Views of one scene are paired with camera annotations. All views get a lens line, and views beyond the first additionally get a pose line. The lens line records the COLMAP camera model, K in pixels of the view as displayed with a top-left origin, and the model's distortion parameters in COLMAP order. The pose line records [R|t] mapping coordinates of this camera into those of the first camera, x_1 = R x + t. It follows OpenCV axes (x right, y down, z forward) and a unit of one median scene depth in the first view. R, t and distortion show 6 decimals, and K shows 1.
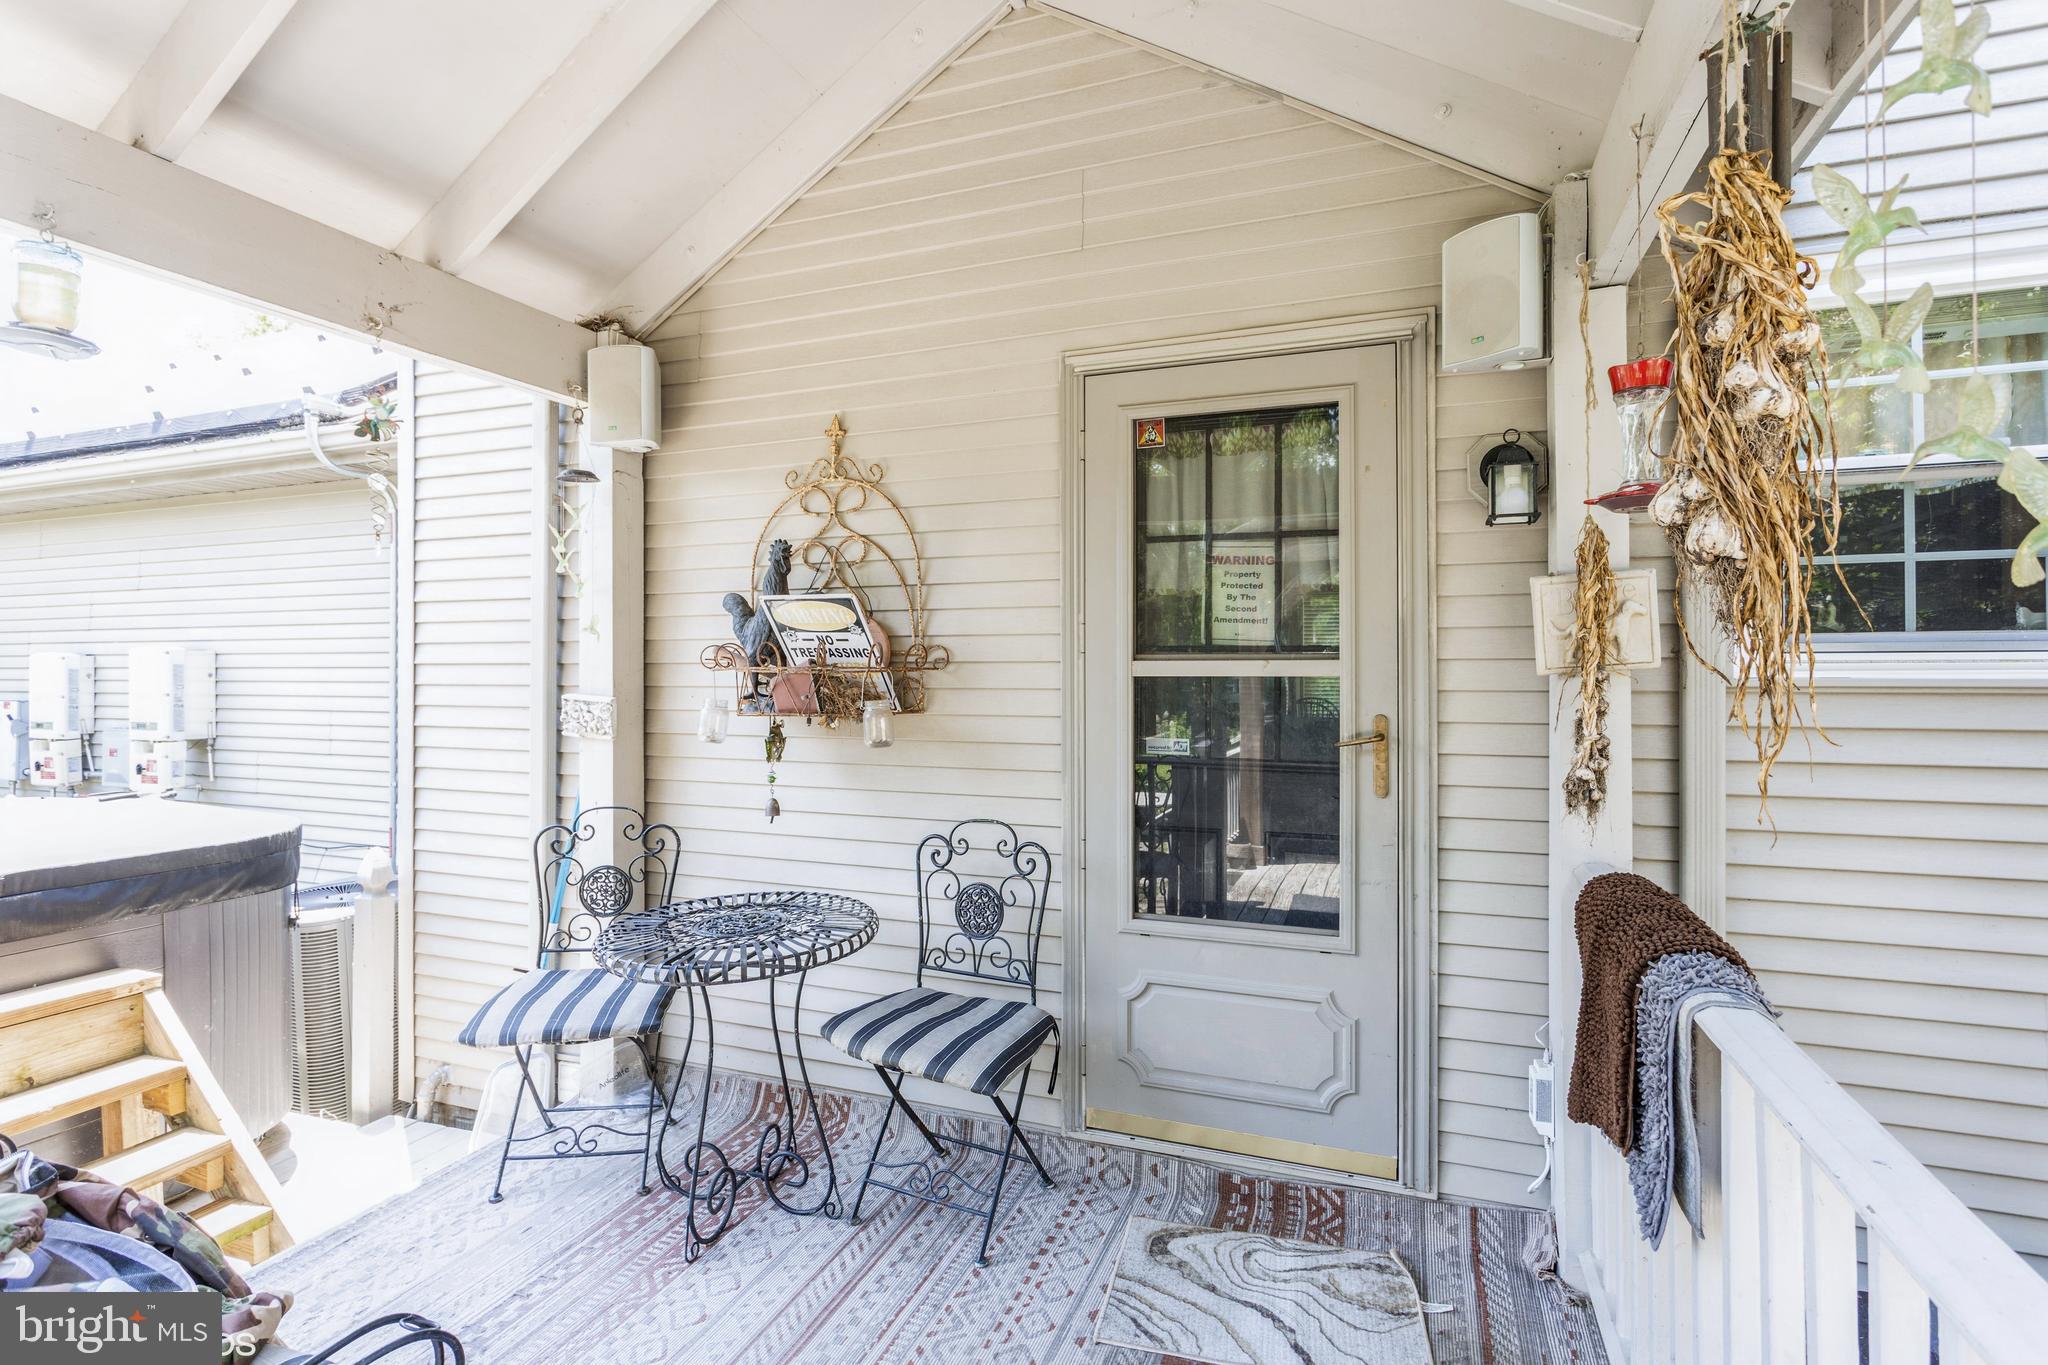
lens RADIAL K [[990.8, 0, 1025.0], [0, 990.8, 678.6], [0, 0, 1]] dist [0.000994, -0.000359]
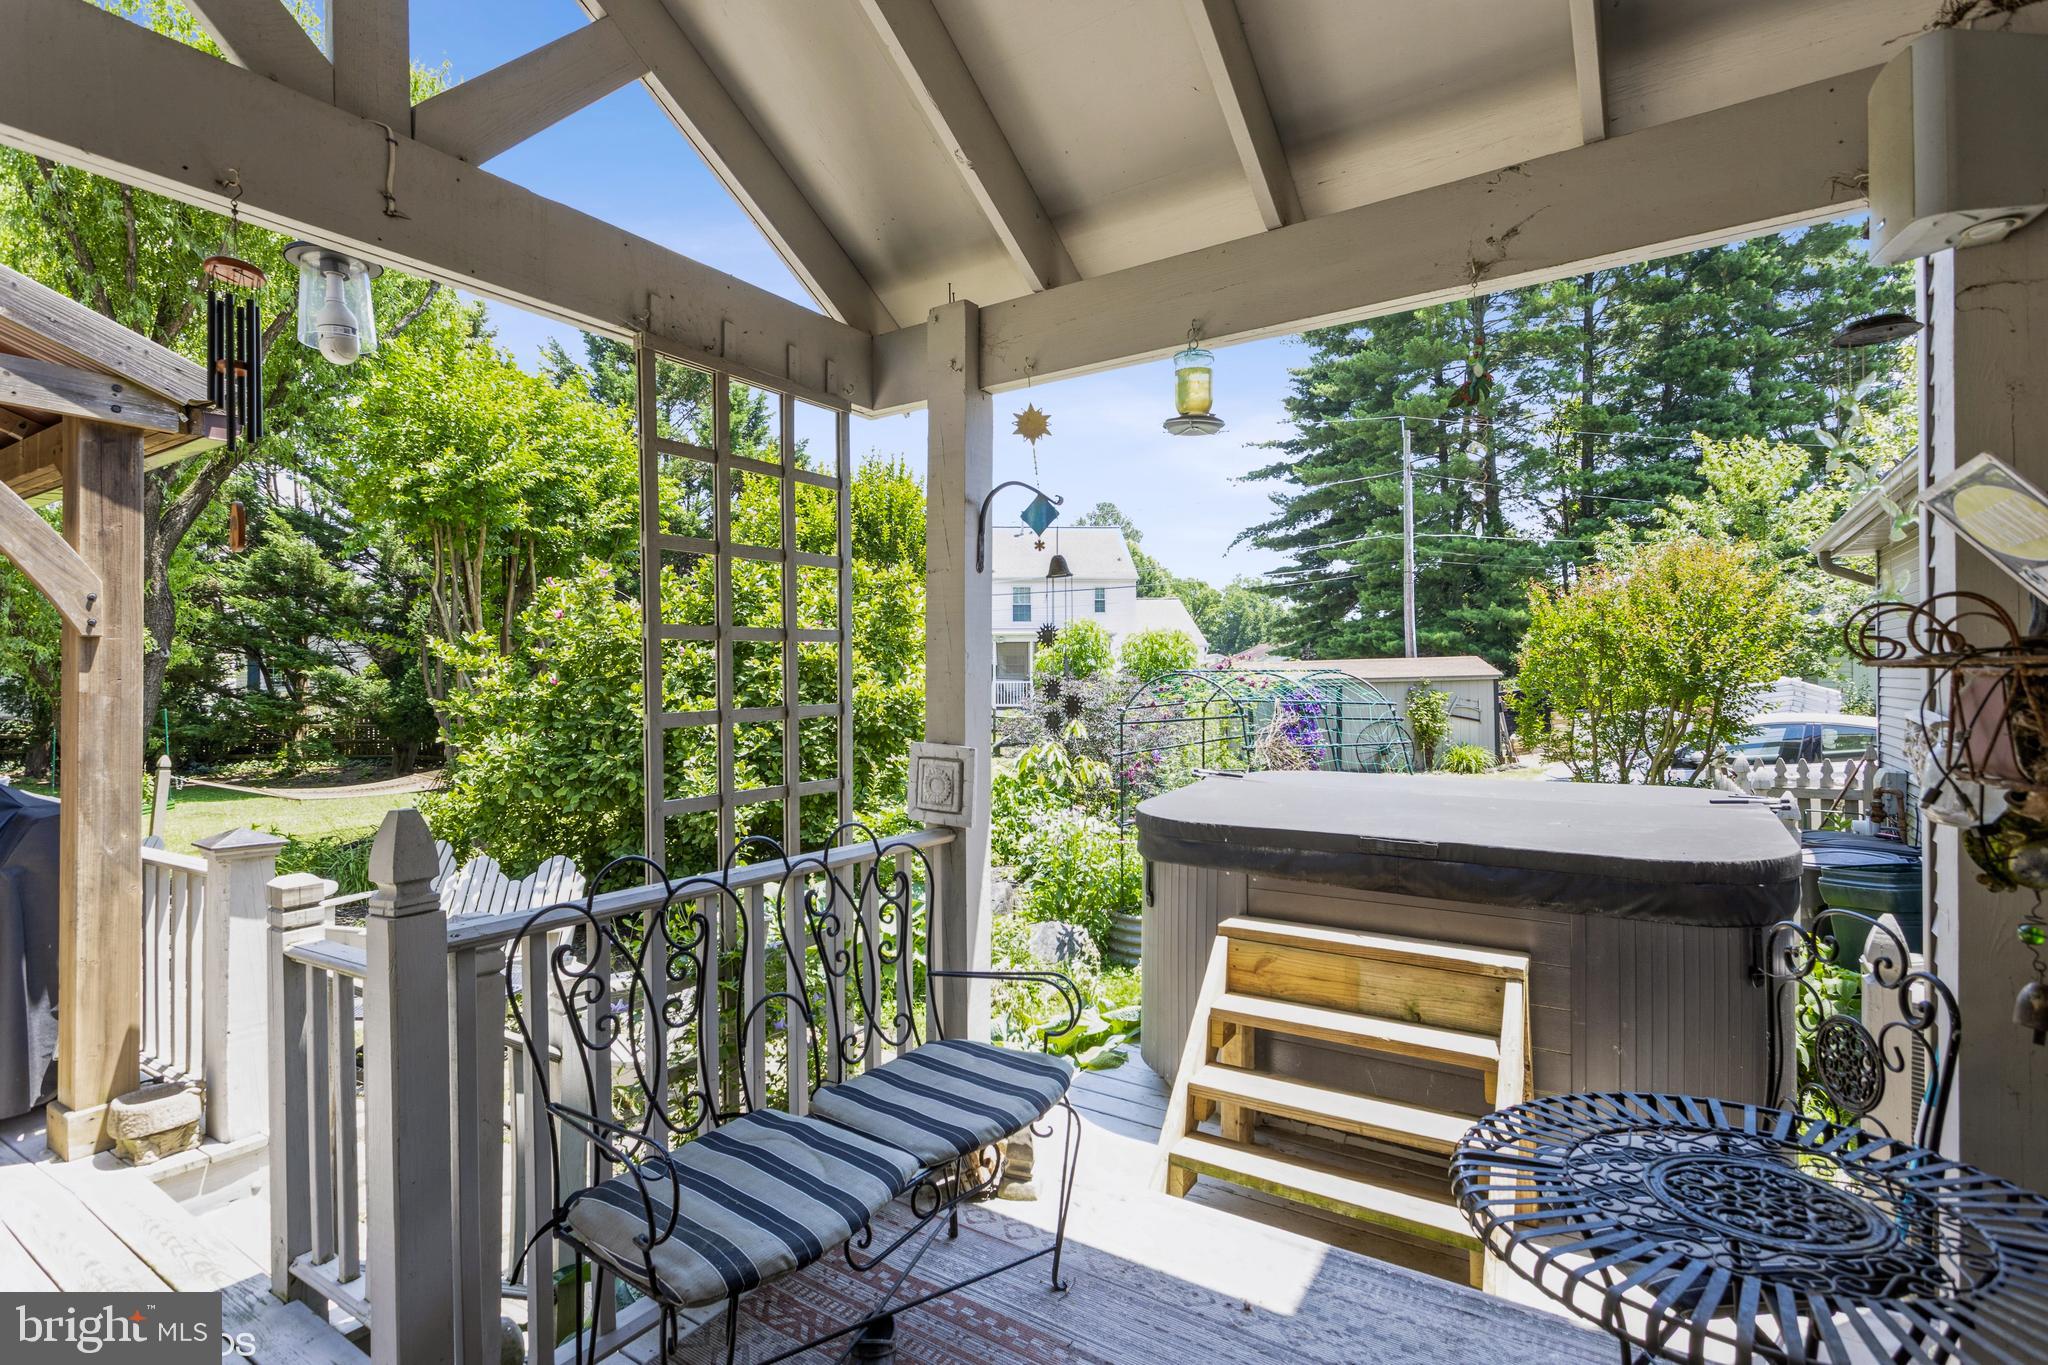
lens RADIAL K [[990.8, 0, 1019.5], [0, 990.8, 686.4], [0, 0, 1]] dist [0.000994, -0.000359]
pose [[-0.205387, 0.003951, -0.978673, 0.242520], [0.004077, 0.999987, 0.003182, -0.000667], [0.978672, -0.003337, -0.205400, 0.685483]]
